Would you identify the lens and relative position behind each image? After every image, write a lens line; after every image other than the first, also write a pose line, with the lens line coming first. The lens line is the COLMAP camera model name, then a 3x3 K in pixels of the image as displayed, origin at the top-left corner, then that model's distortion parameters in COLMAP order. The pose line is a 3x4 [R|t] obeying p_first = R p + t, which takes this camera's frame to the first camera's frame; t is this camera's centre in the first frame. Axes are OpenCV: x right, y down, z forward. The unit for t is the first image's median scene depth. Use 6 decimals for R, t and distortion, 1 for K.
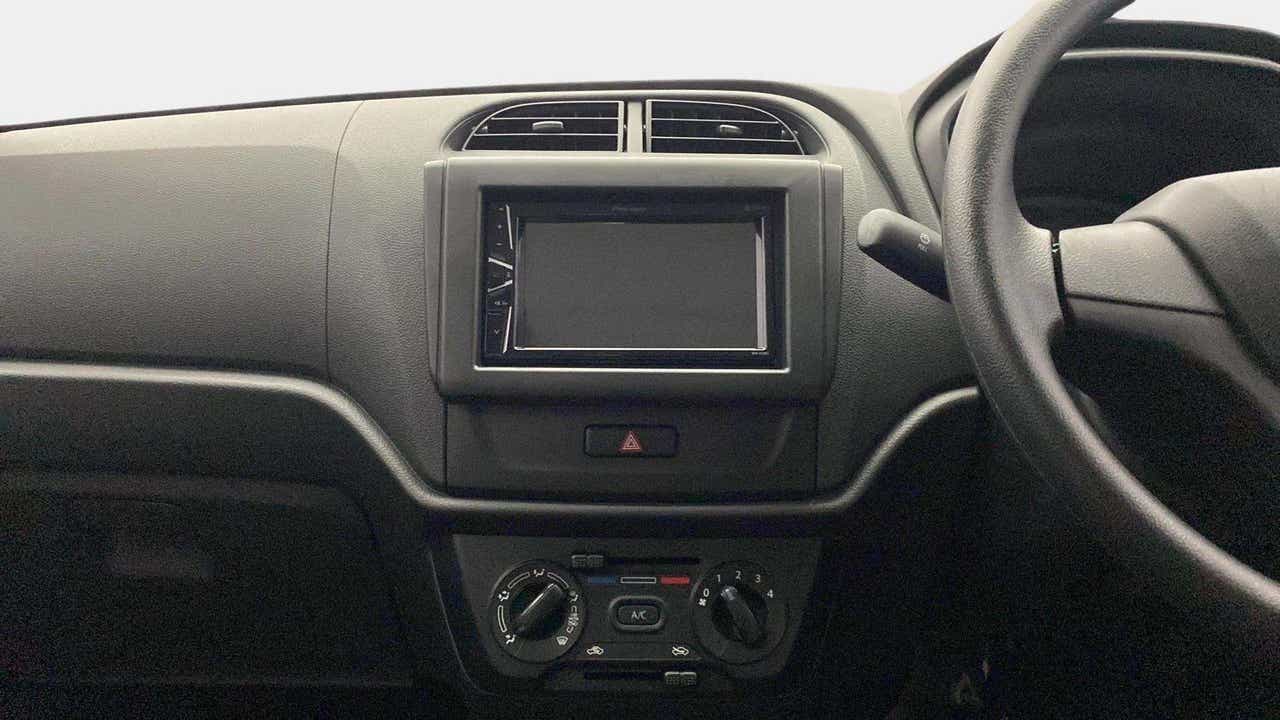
lens RADIAL K [[913.0, 0, 637.5], [0, 913.0, 350.6], [0, 0, 1]] dist [0.019390, -0.032135]
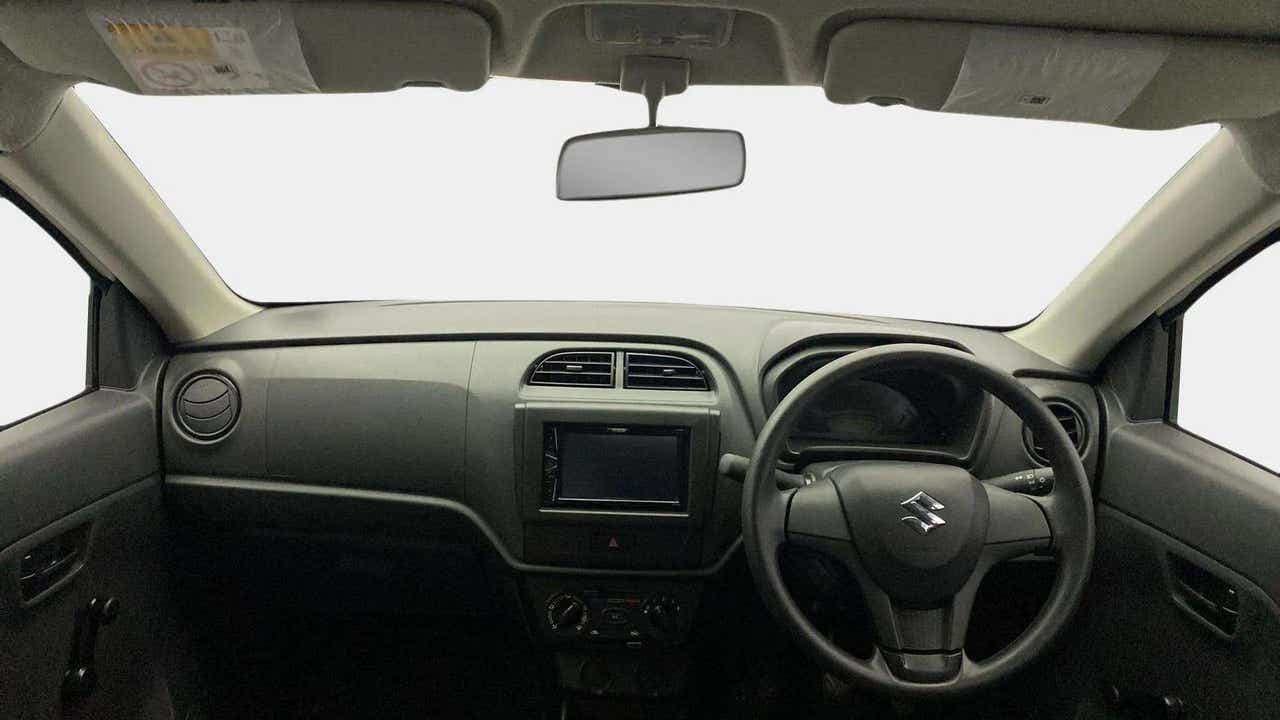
lens RADIAL K [[913.0, 0, 640.5], [0, 913.0, 335.9], [0, 0, 1]] dist [0.019390, -0.032135]
pose [[0.999625, 0.025460, 0.010047, 0.021689], [-0.026861, 0.983036, 0.181433, -0.733647], [-0.005257, -0.181635, 0.983352, -0.960898]]
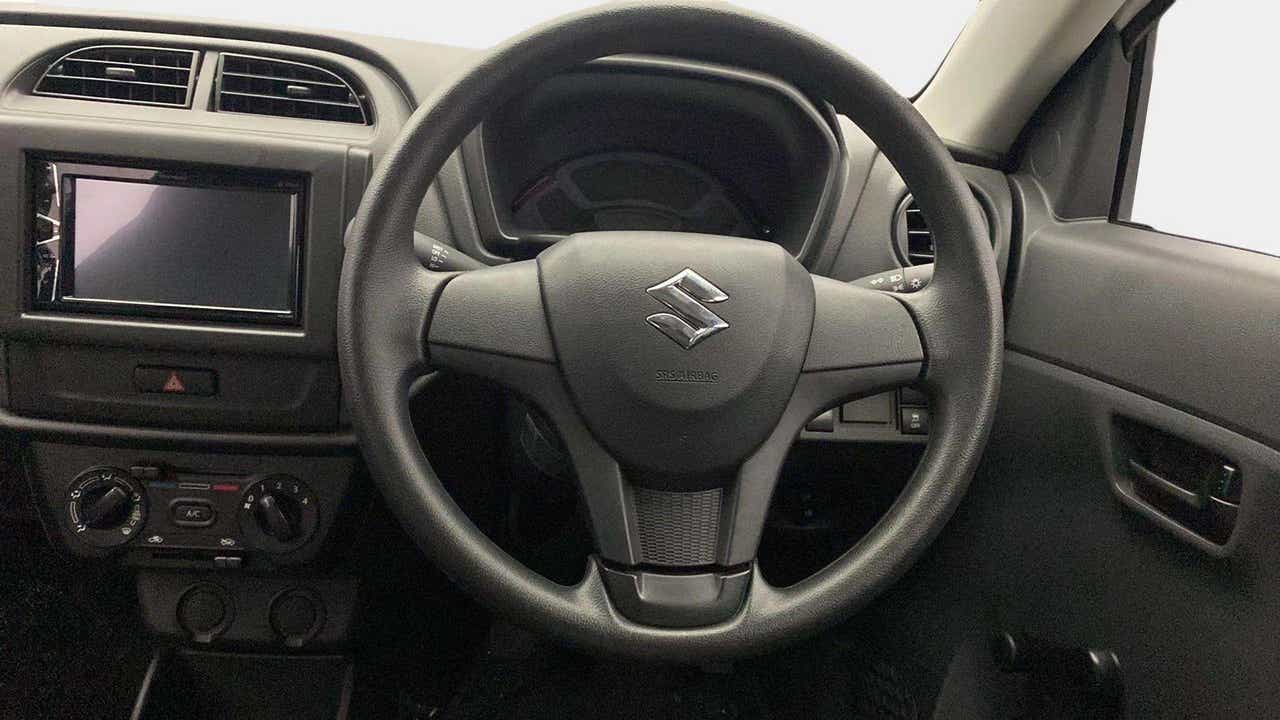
lens RADIAL K [[913.0, 0, 636.7], [0, 913.0, 348.8], [0, 0, 1]] dist [0.019390, -0.032135]
pose [[0.991922, 0.057499, 0.113066, 0.438256], [-0.084205, 0.965112, 0.247927, -0.276794], [-0.094866, -0.255445, 0.962158, -0.178270]]
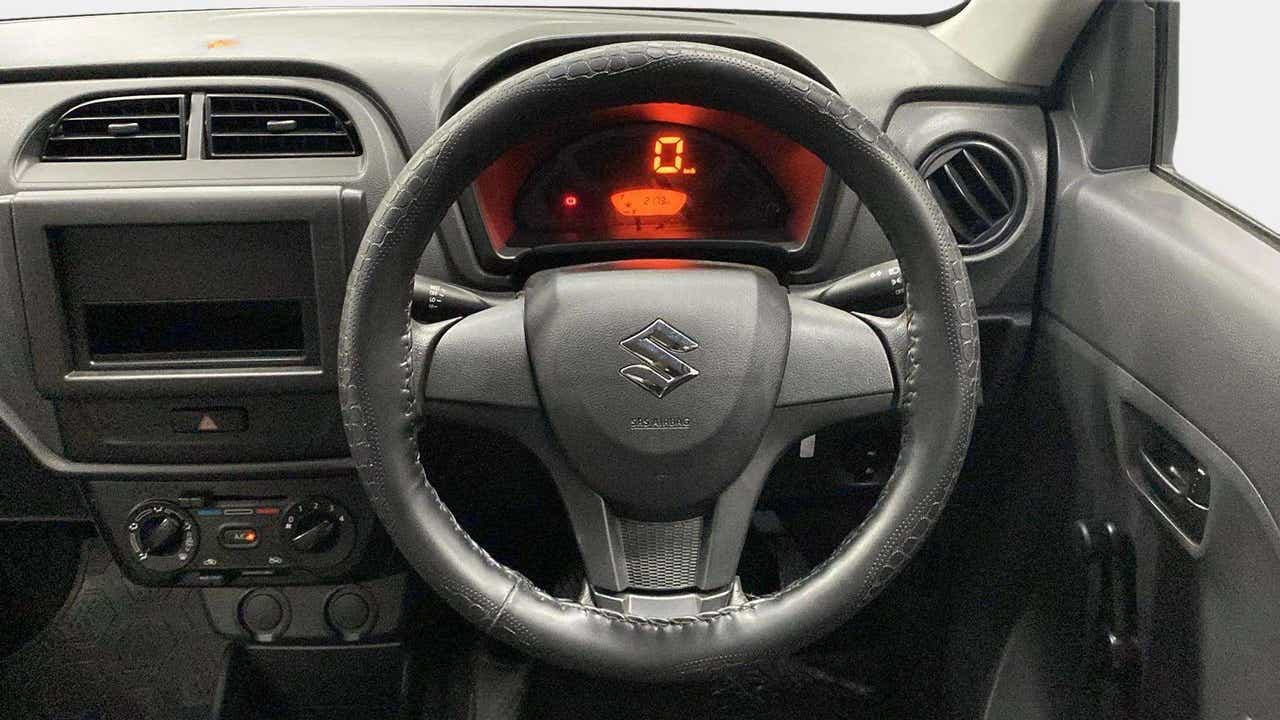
lens RADIAL K [[1178.5, 0, 633.4], [0, 1178.5, 364.0], [0, 0, 1]] dist [0.015284, 0.000000]
pose [[0.999542, -0.028273, 0.010768, 0.546253], [0.021706, 0.918101, 0.395752, -0.585193], [-0.021075, -0.395337, 0.918294, -0.453001]]
